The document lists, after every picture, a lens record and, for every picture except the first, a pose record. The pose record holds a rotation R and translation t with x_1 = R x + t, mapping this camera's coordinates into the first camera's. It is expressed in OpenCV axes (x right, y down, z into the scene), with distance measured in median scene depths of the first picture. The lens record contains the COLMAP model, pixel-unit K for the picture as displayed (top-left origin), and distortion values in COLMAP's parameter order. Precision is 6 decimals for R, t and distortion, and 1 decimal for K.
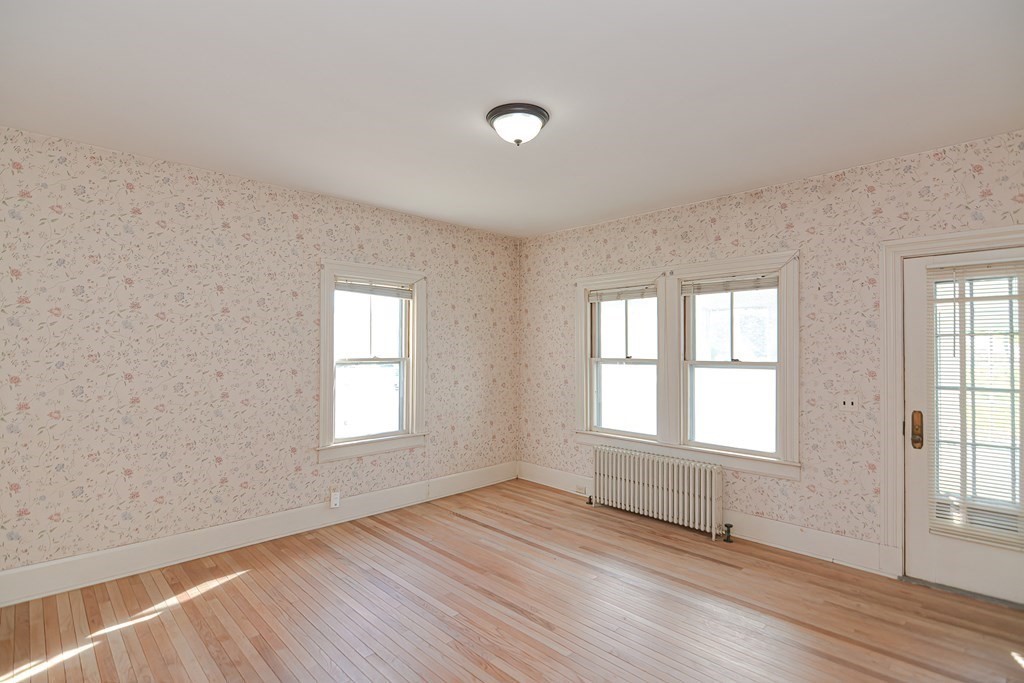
lens RADIAL K [[509.0, 0, 507.6], [0, 509.0, 345.2], [0, 0, 1]] dist [0.003956, -0.008716]
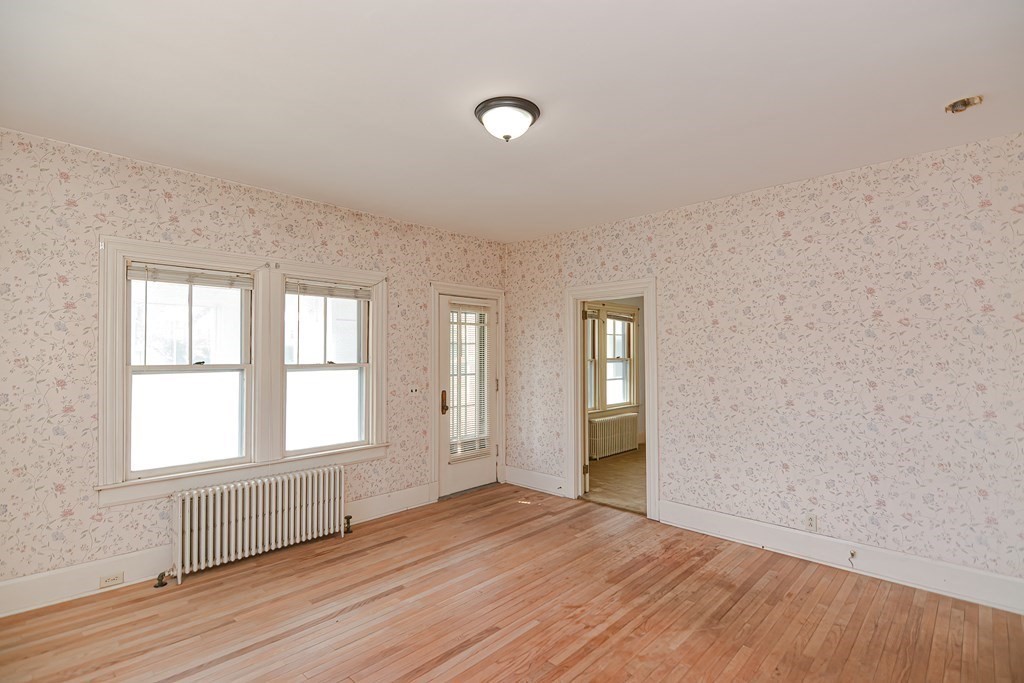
lens RADIAL K [[509.0, 0, 505.5], [0, 509.0, 341.7], [0, 0, 1]] dist [0.003956, -0.008716]
pose [[-0.062242, 0.019940, 0.997862, -0.633689], [-0.008119, 0.999757, -0.020484, 0.005175], [-0.998028, -0.009377, -0.062065, 0.712929]]
